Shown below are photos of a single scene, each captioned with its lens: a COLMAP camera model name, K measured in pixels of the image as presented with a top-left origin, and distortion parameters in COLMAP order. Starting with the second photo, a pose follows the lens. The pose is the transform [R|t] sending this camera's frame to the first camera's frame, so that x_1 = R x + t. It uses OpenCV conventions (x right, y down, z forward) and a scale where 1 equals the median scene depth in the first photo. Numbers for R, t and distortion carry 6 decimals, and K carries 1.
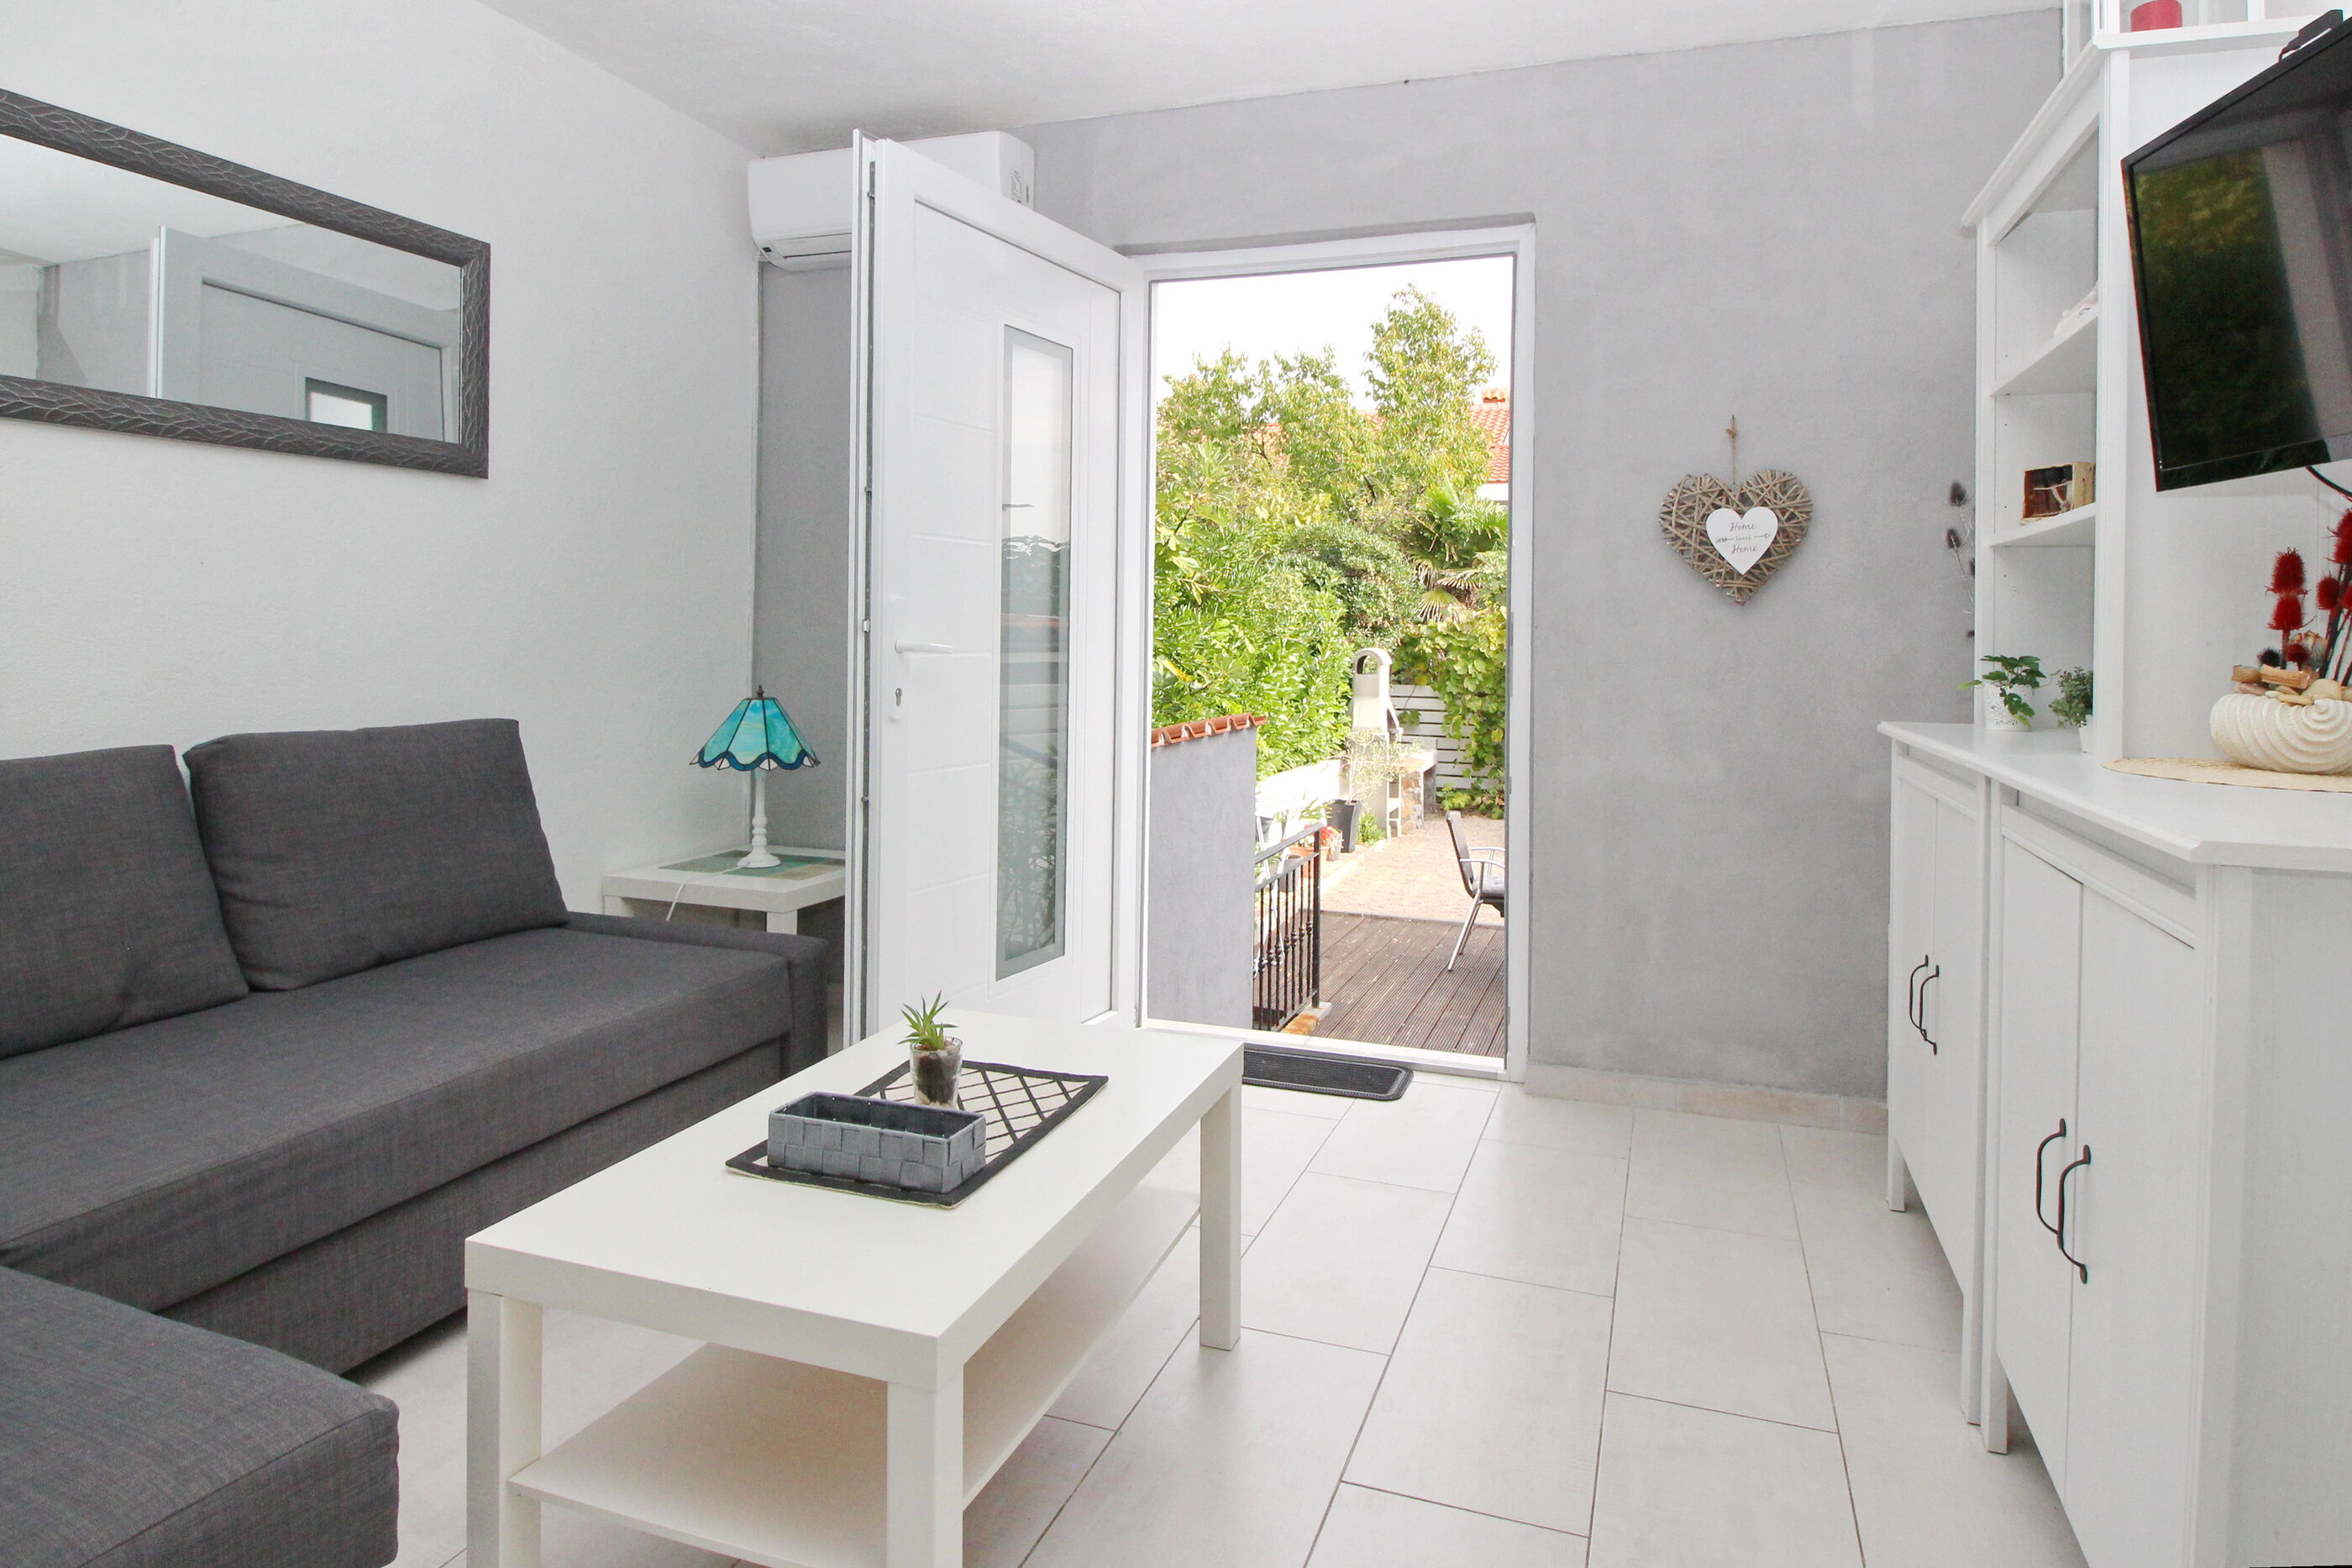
lens RADIAL K [[1358.7, 0, 1161.8], [0, 1358.7, 647.7], [0, 0, 1]] dist [-0.010938, -0.006779]
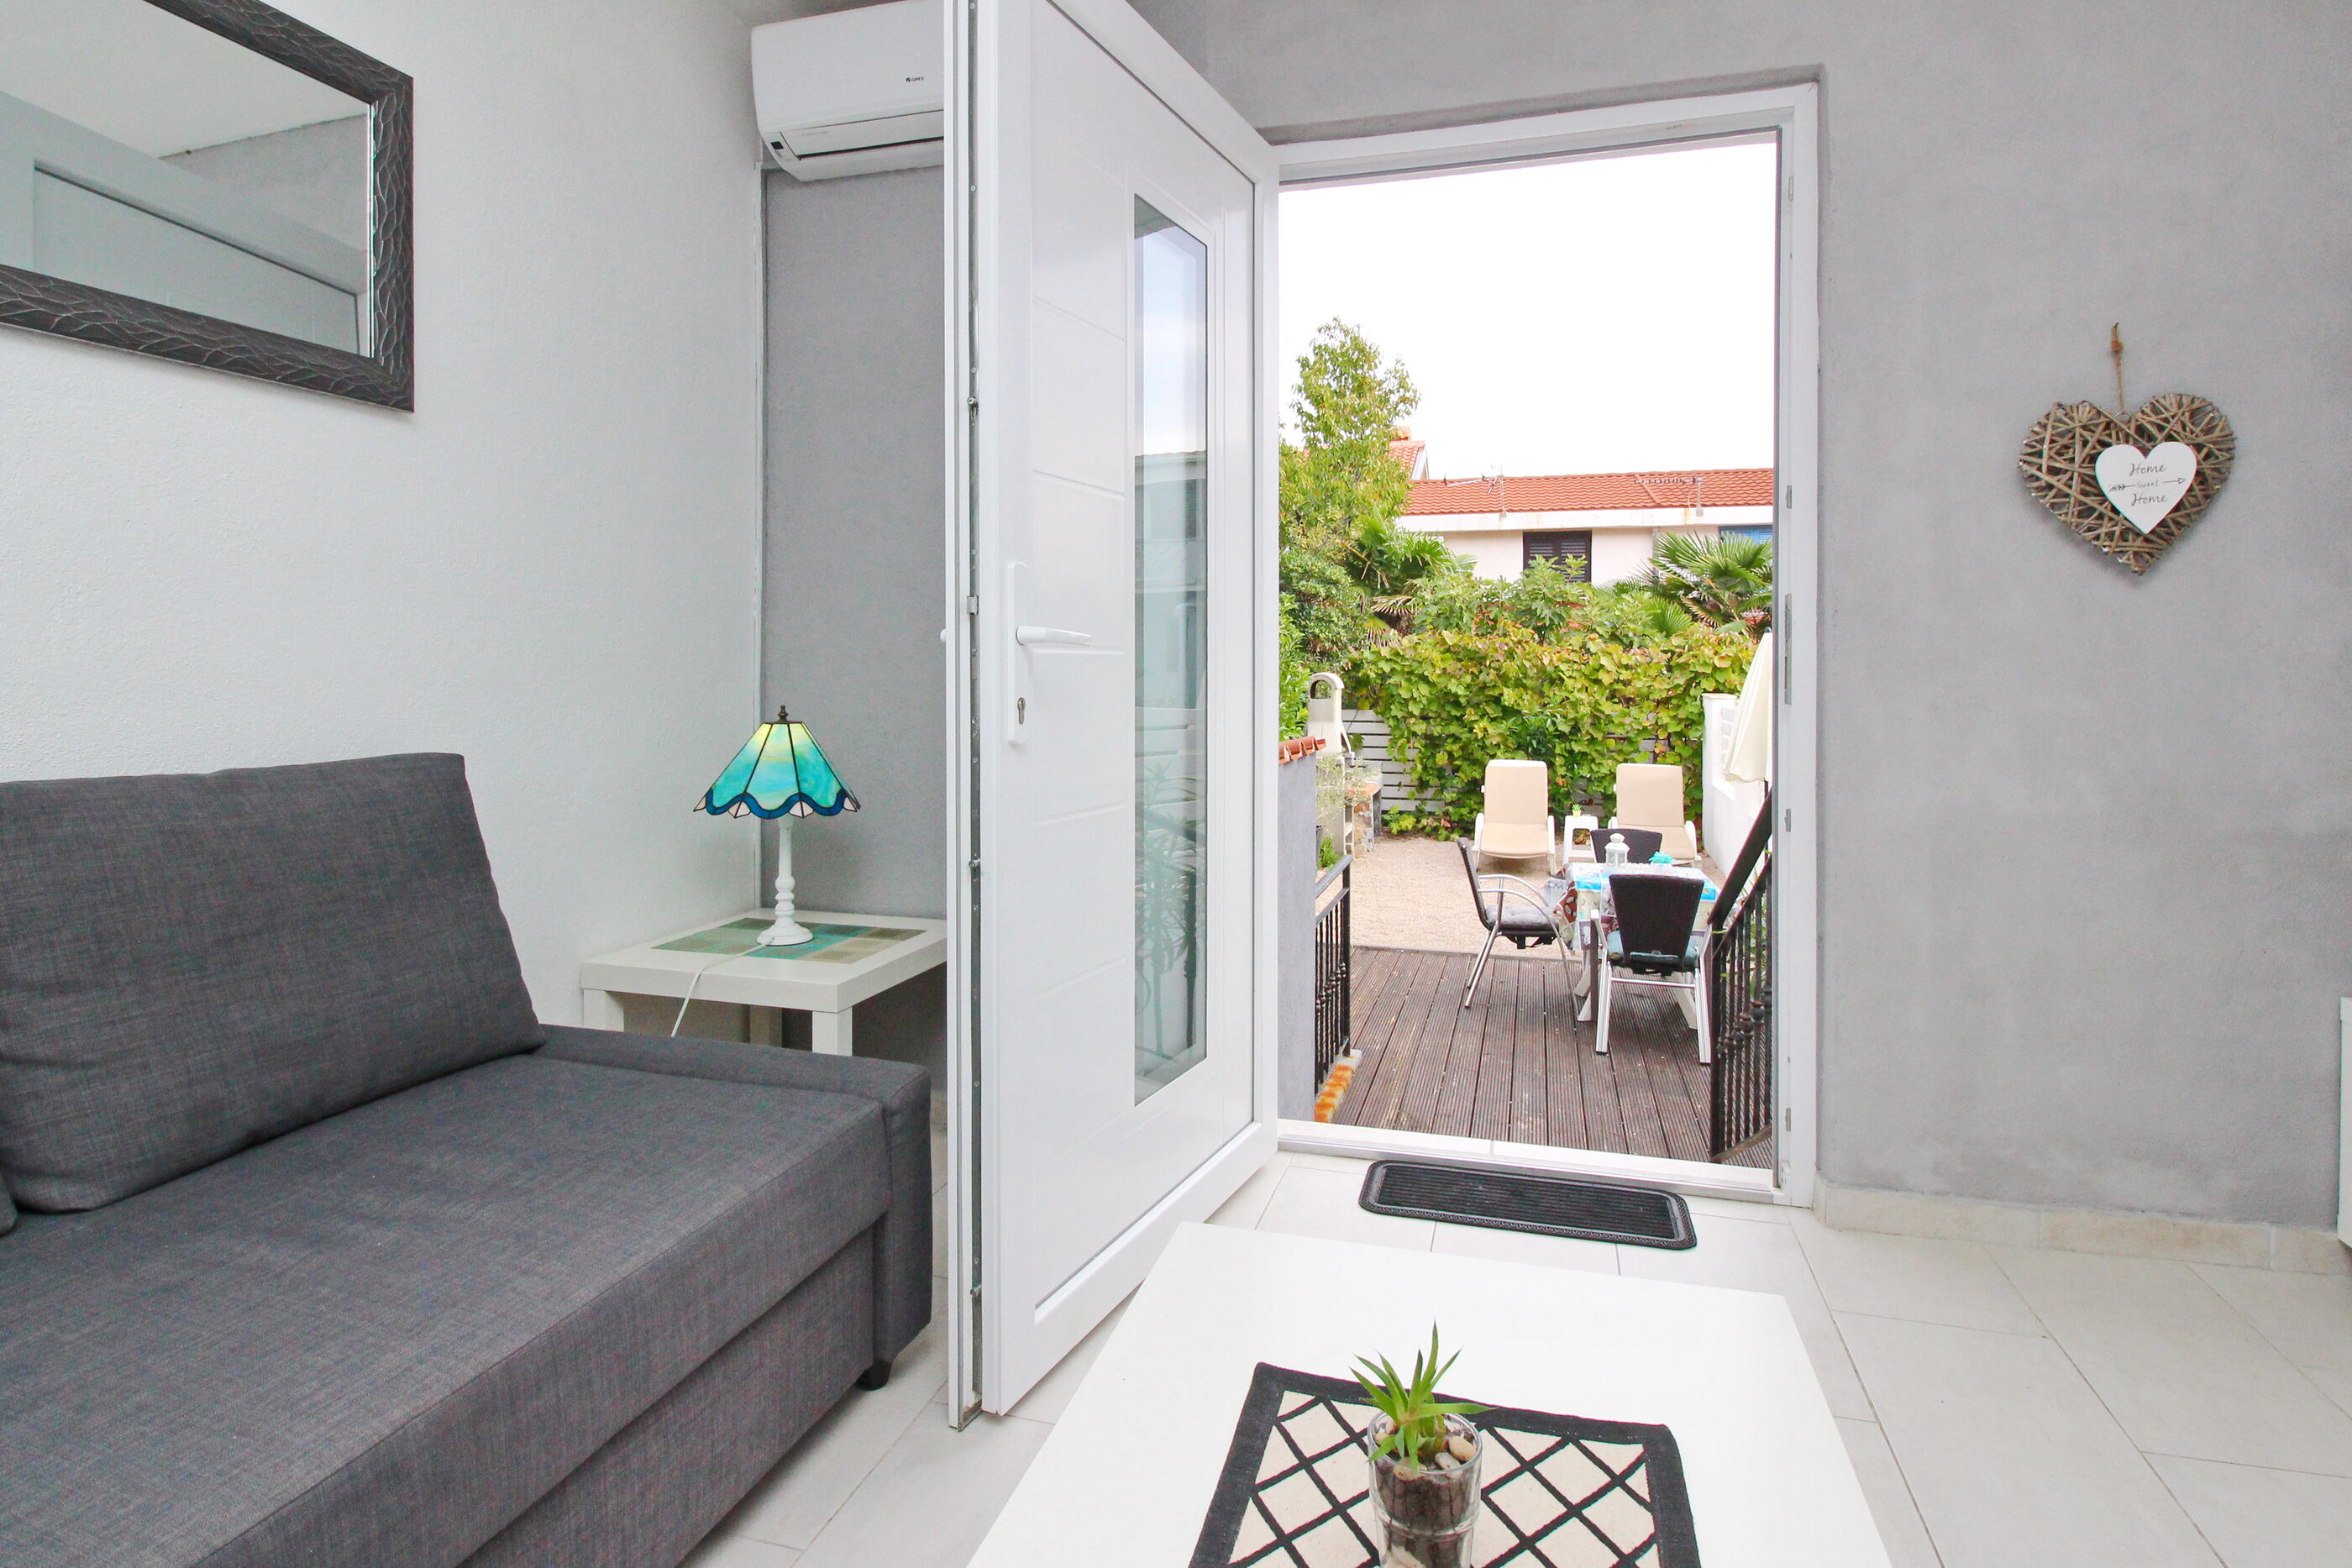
lens RADIAL K [[1279.1, 0, 1126.8], [0, 1279.1, 682.8], [0, 0, 1]] dist [0.006683, -0.015806]
pose [[0.998718, -0.012747, 0.048985, -0.138132], [0.012667, 0.999918, 0.001934, 0.016235], [-0.049006, -0.001311, 0.998798, 0.270368]]
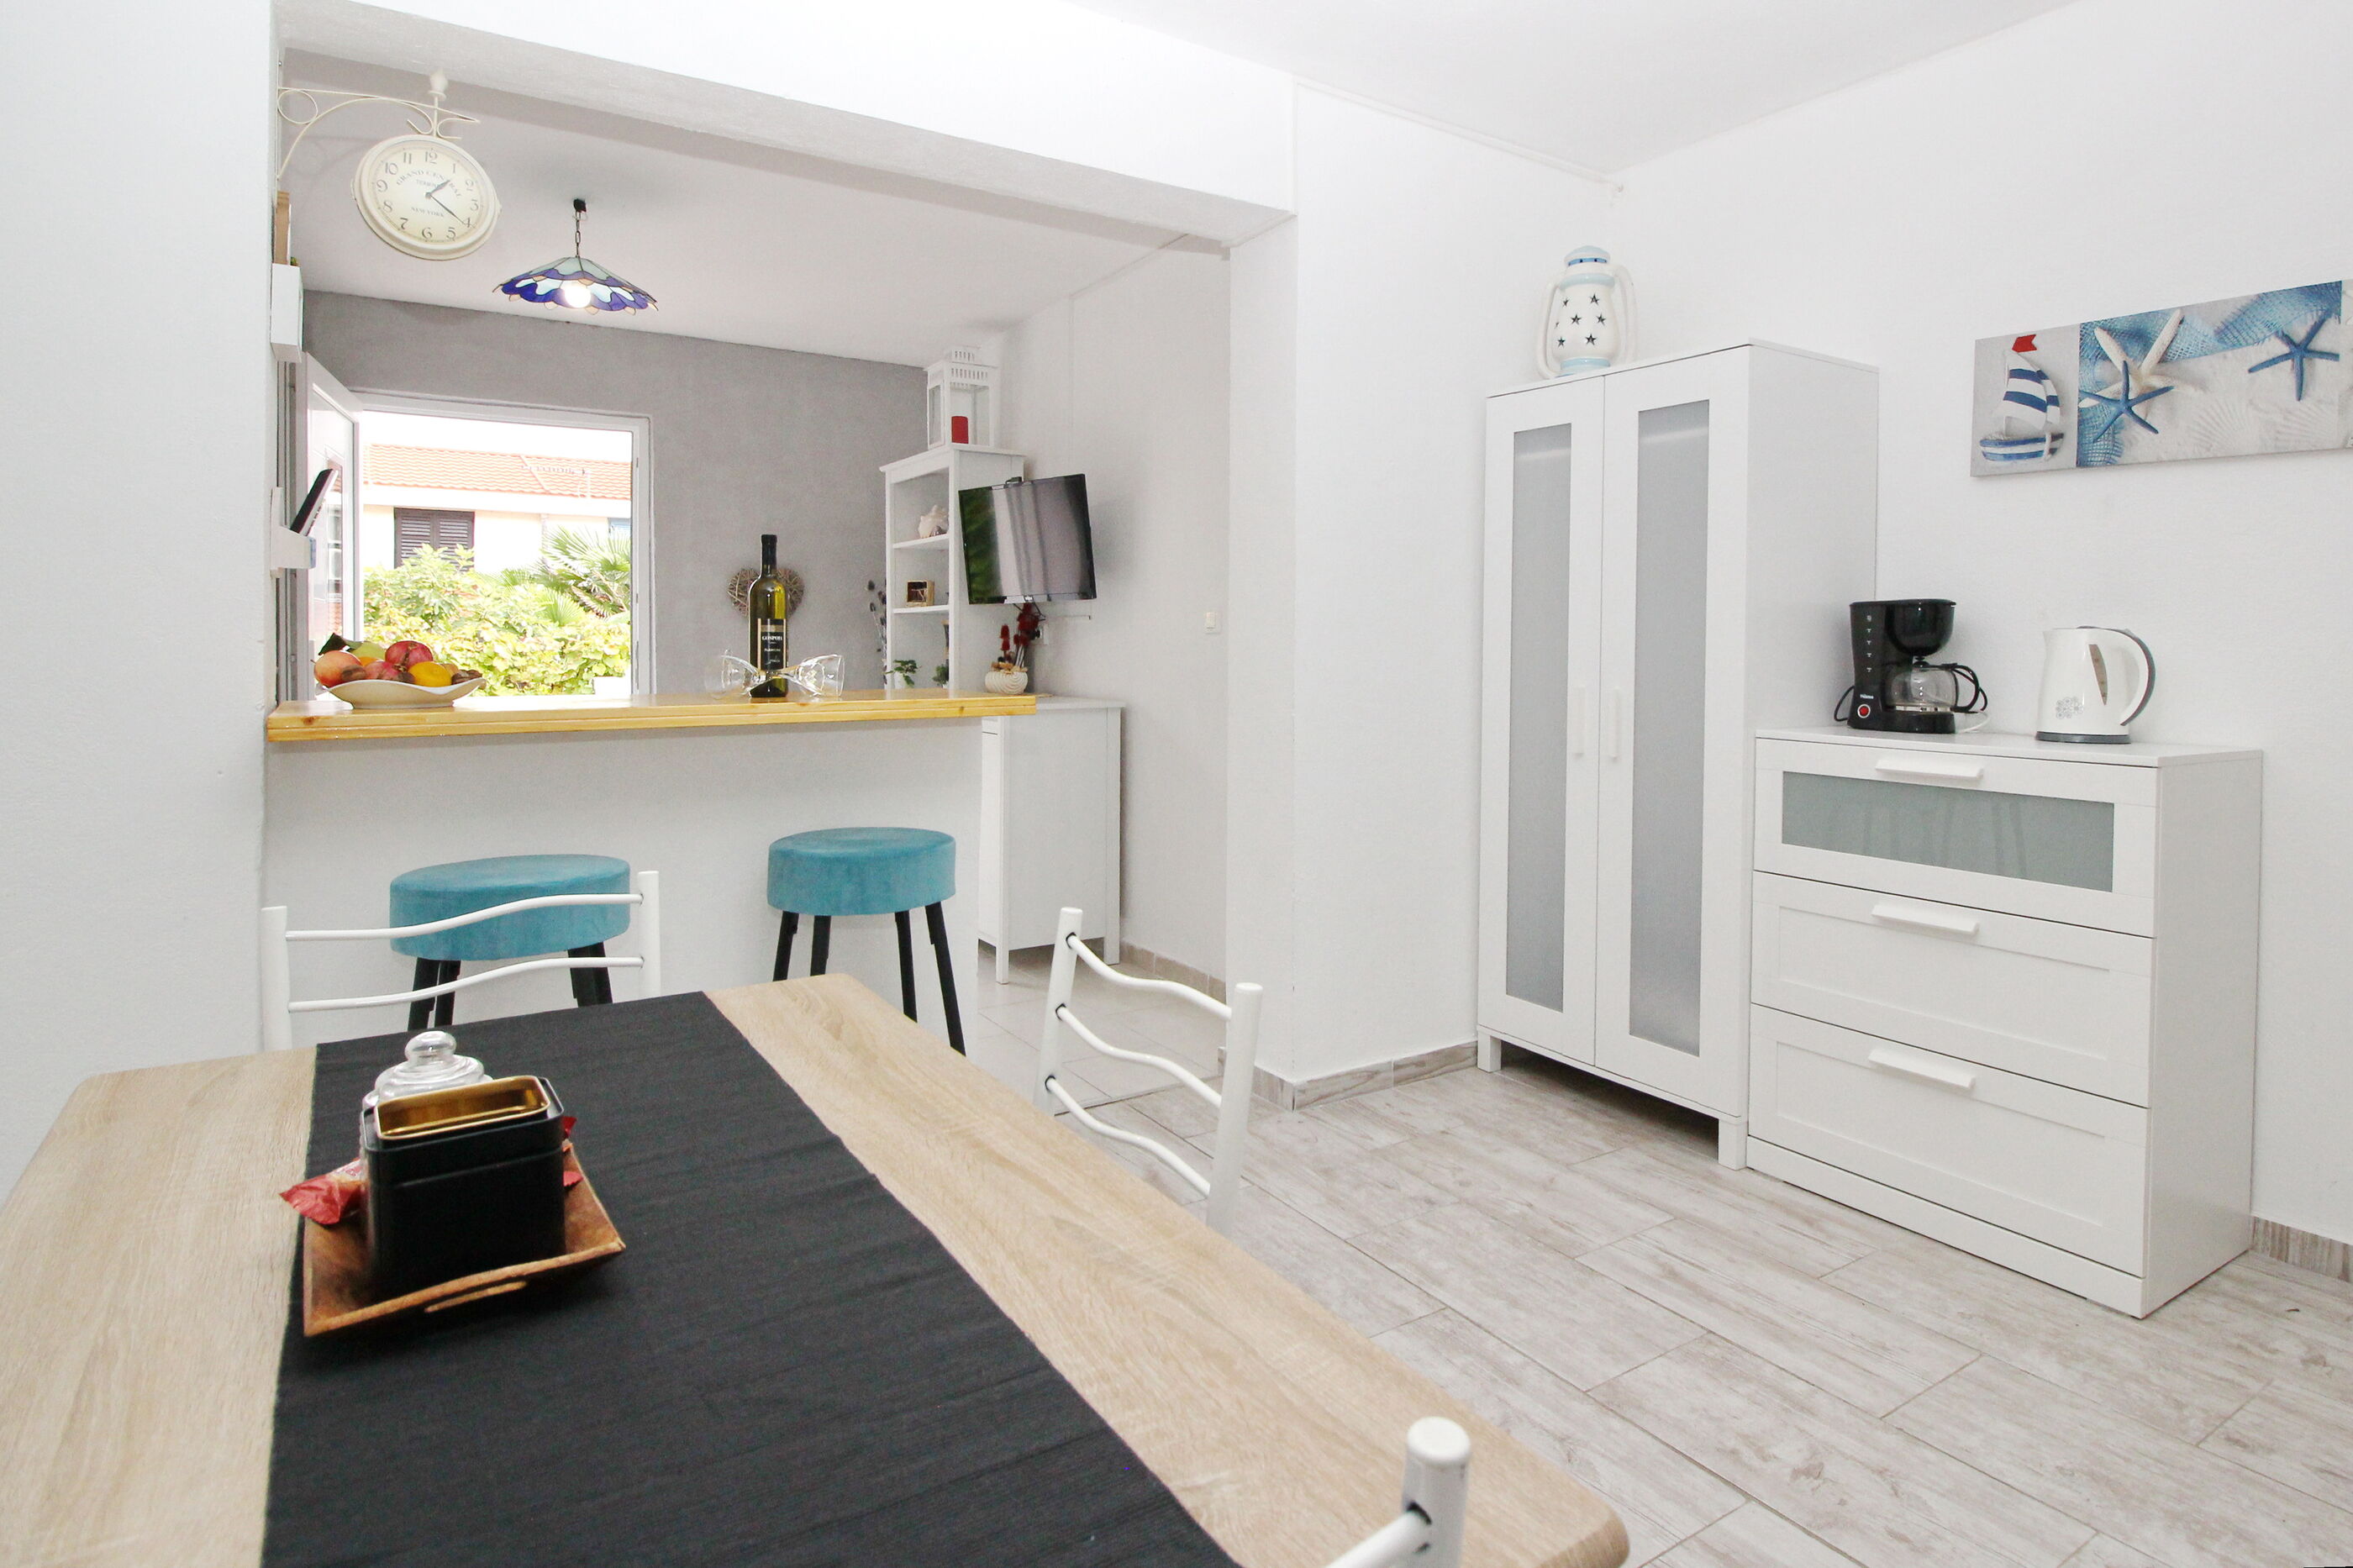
lens RADIAL K [[1359.3, 0, 1345.4], [0, 1359.3, 669.0], [0, 0, 1]] dist [-0.010938, -0.006779]
pose [[0.555842, -0.027227, 0.830842, -0.628991], [0.016039, 0.999629, 0.022028, -0.012207], [-0.831133, 0.001081, 0.556073, -0.660089]]
